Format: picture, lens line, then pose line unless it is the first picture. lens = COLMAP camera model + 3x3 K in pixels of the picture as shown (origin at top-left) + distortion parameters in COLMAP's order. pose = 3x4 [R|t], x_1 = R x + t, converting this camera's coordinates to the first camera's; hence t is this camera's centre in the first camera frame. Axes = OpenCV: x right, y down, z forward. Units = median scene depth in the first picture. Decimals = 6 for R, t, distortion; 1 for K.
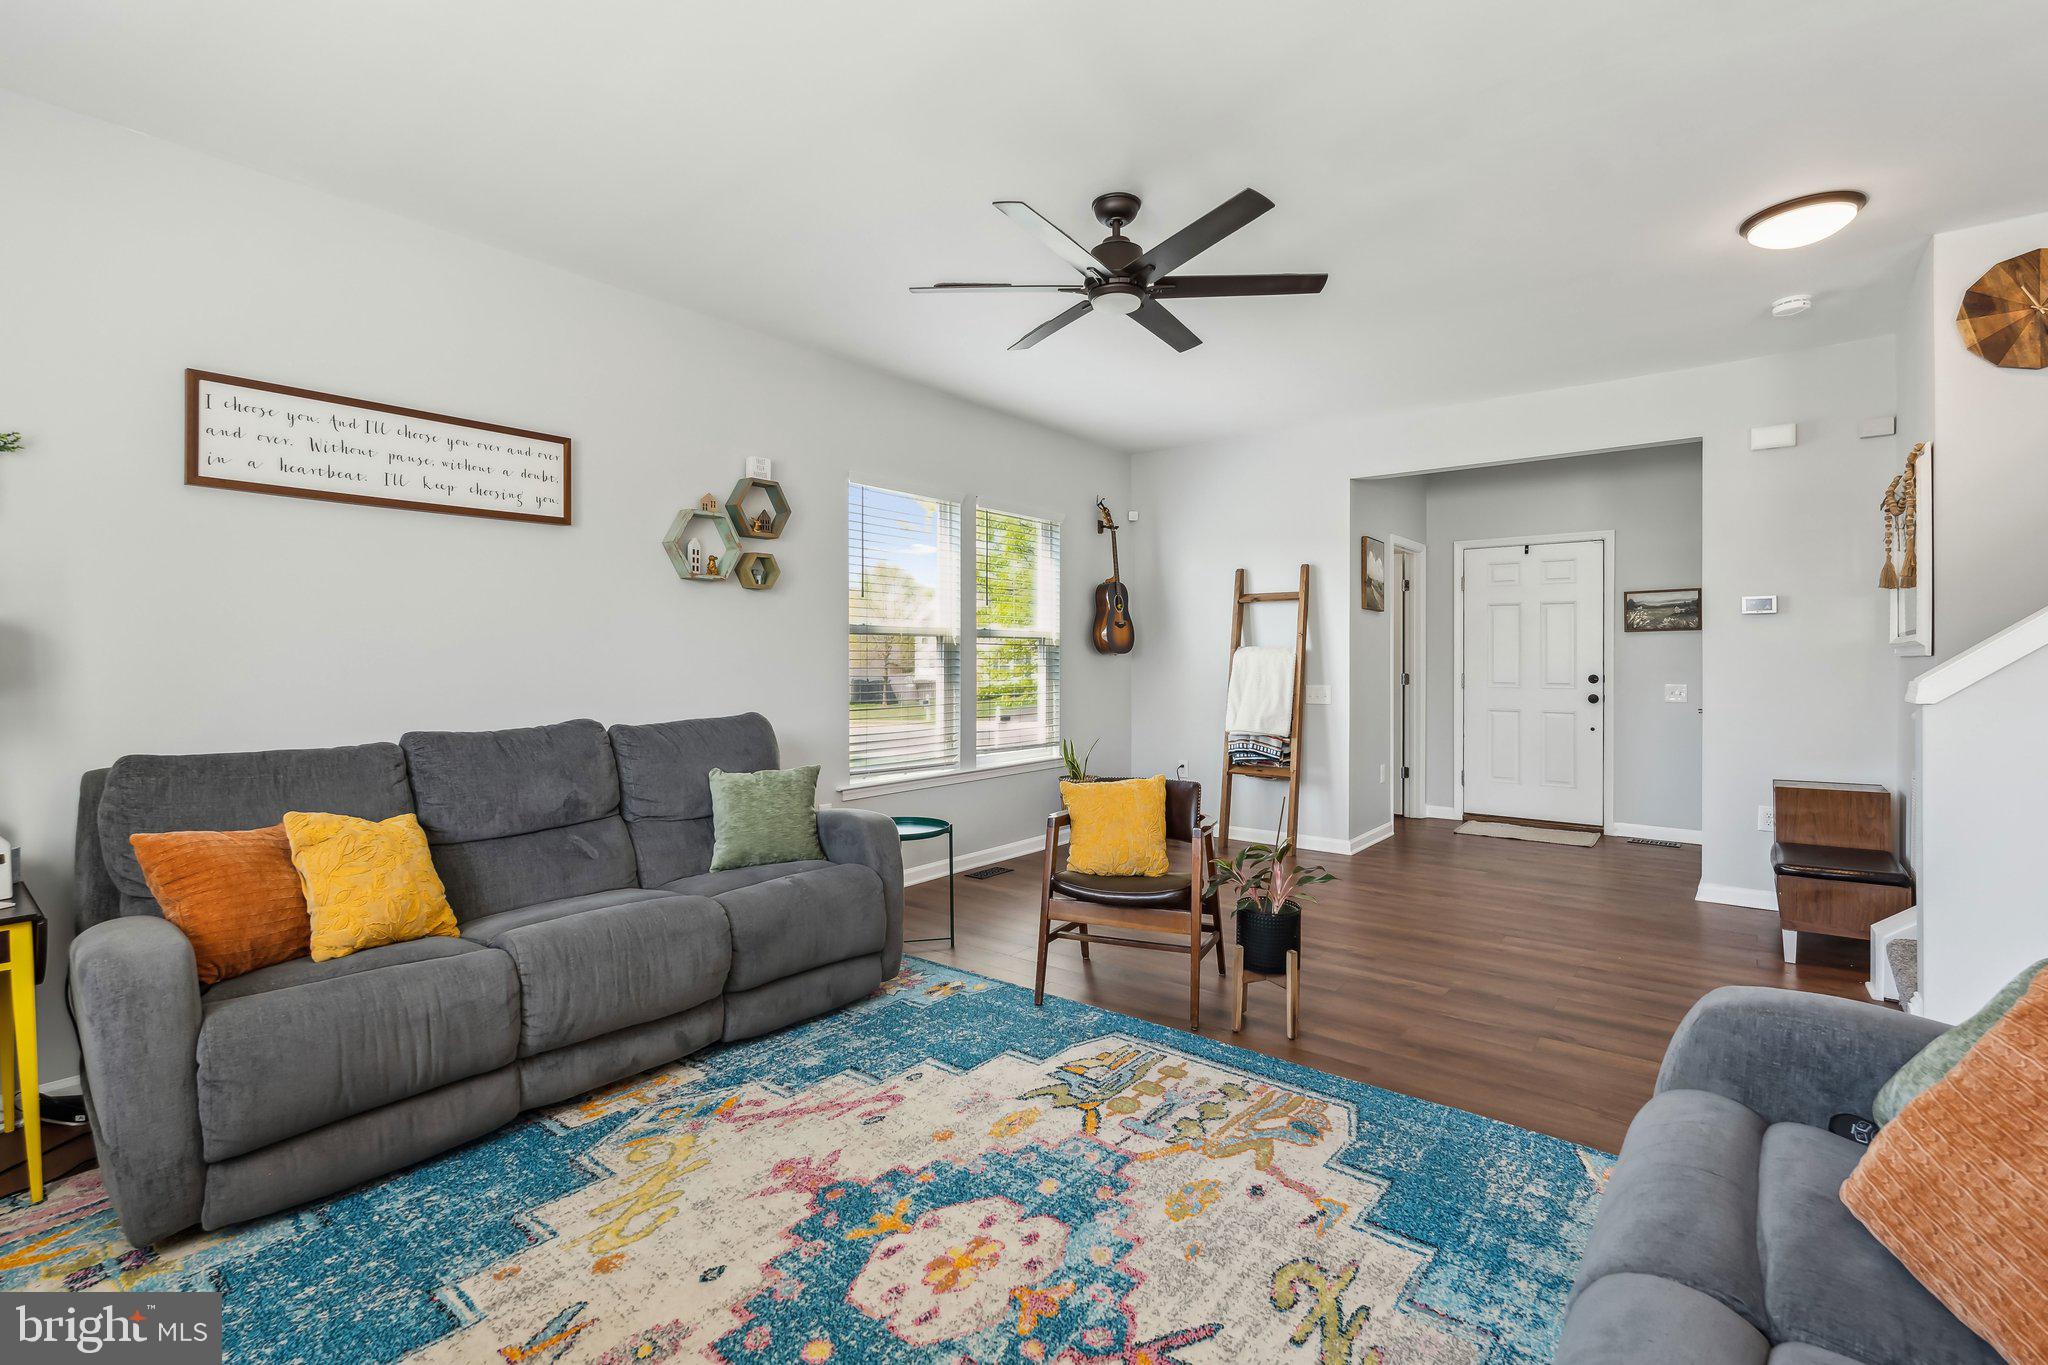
lens RADIAL K [[933.8, 0, 1023.1], [0, 933.8, 670.1], [0, 0, 1]] dist [-0.003762, -0.000045]
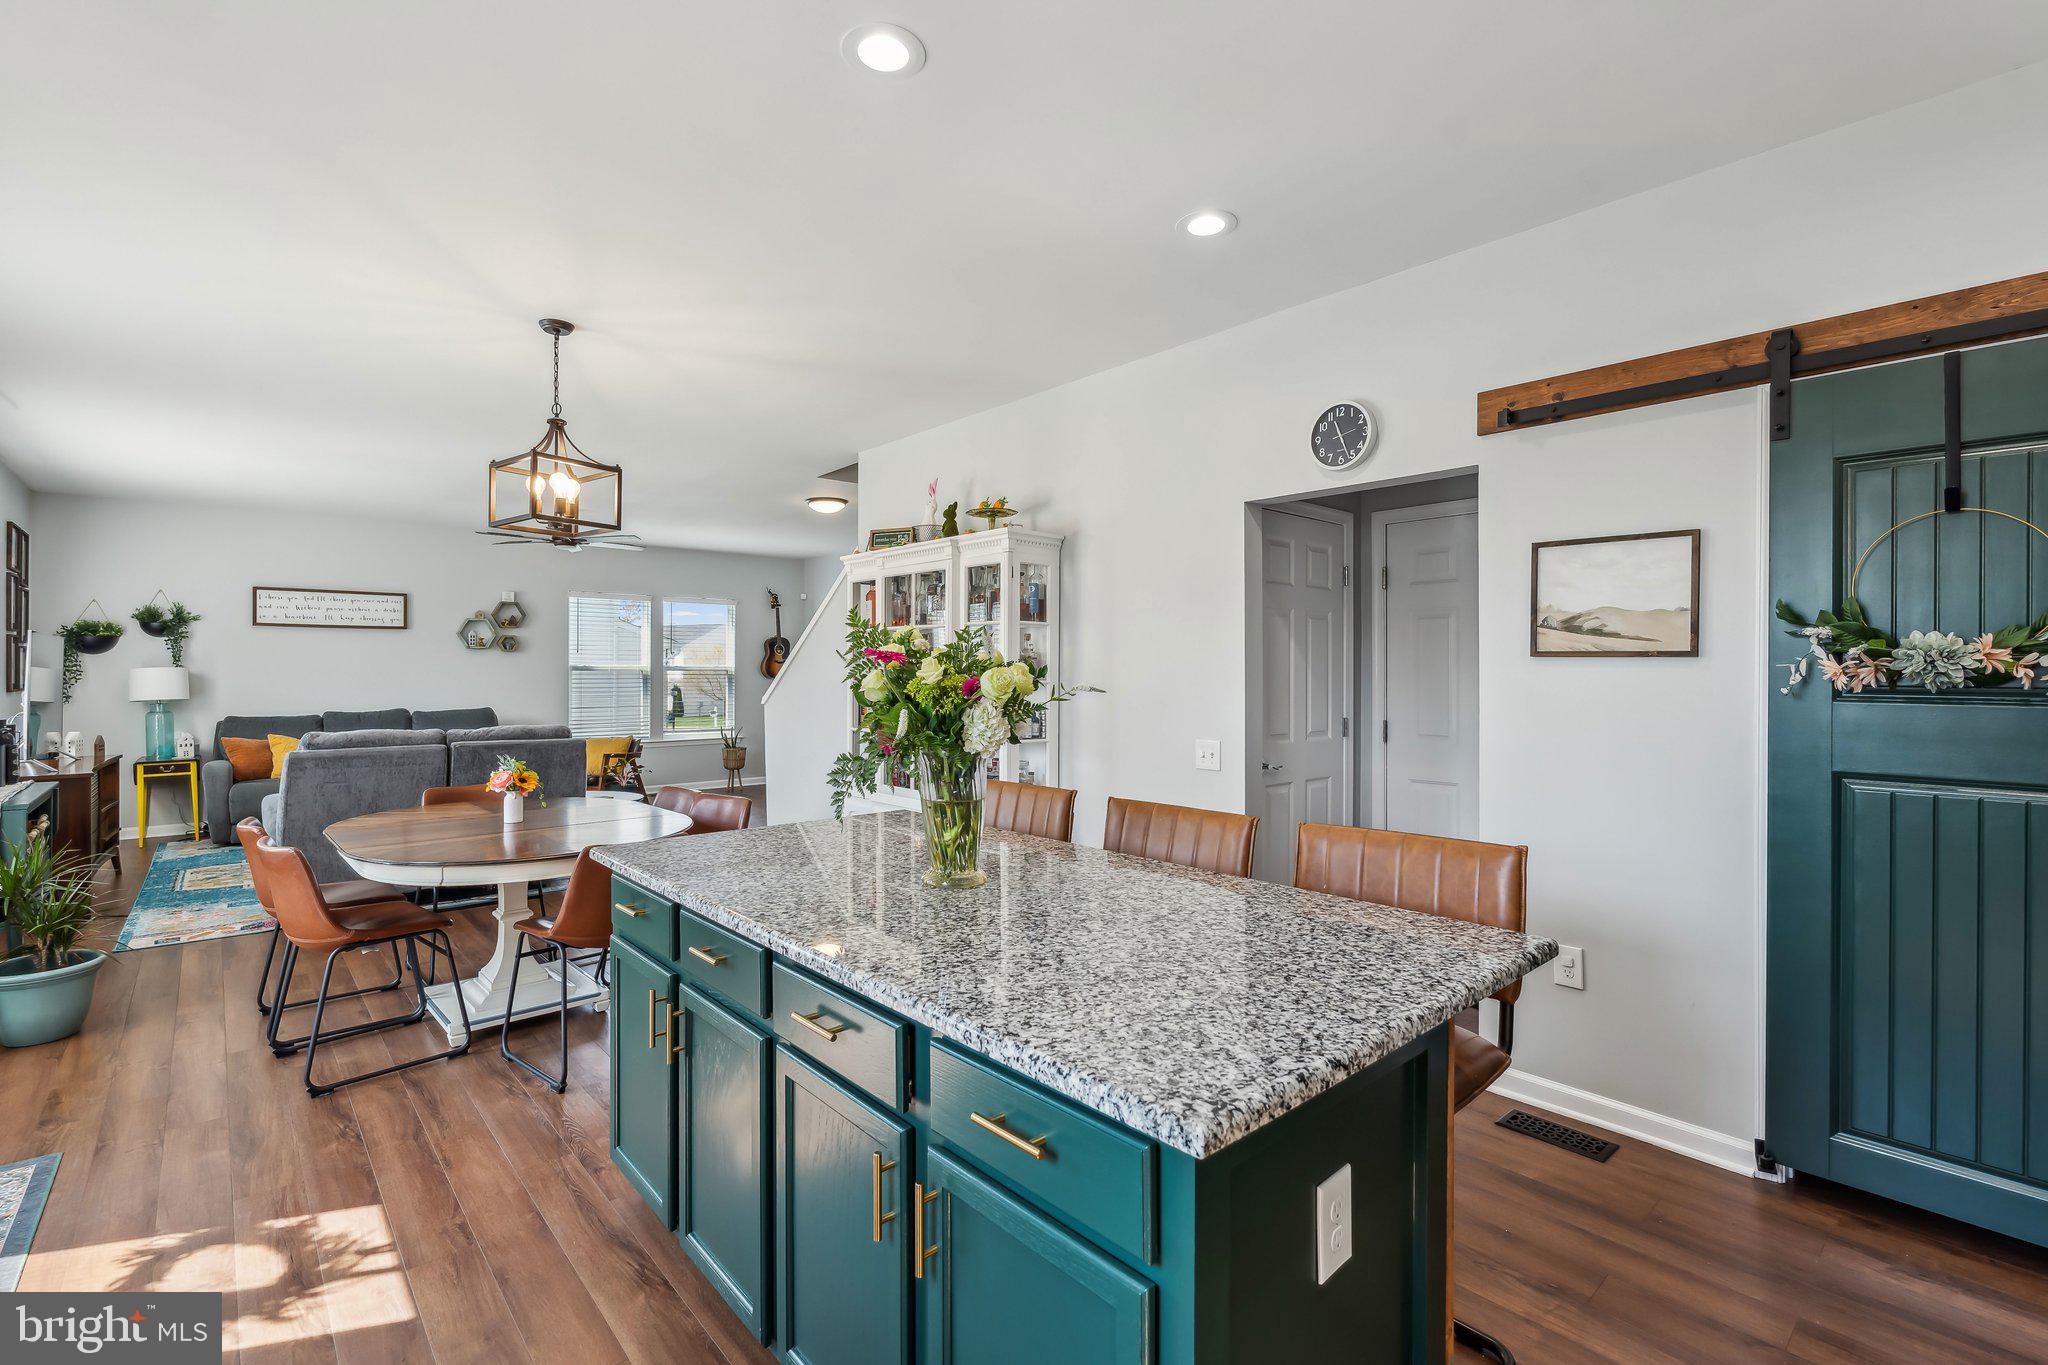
lens RADIAL K [[933.8, 0, 1022.9], [0, 933.8, 684.2], [0, 0, 1]] dist [-0.003762, -0.000045]
pose [[0.984515, 0.011057, -0.174949, 1.542290], [-0.009974, 0.999925, 0.007063, -0.045355], [0.175014, -0.005209, 0.984552, -1.127892]]
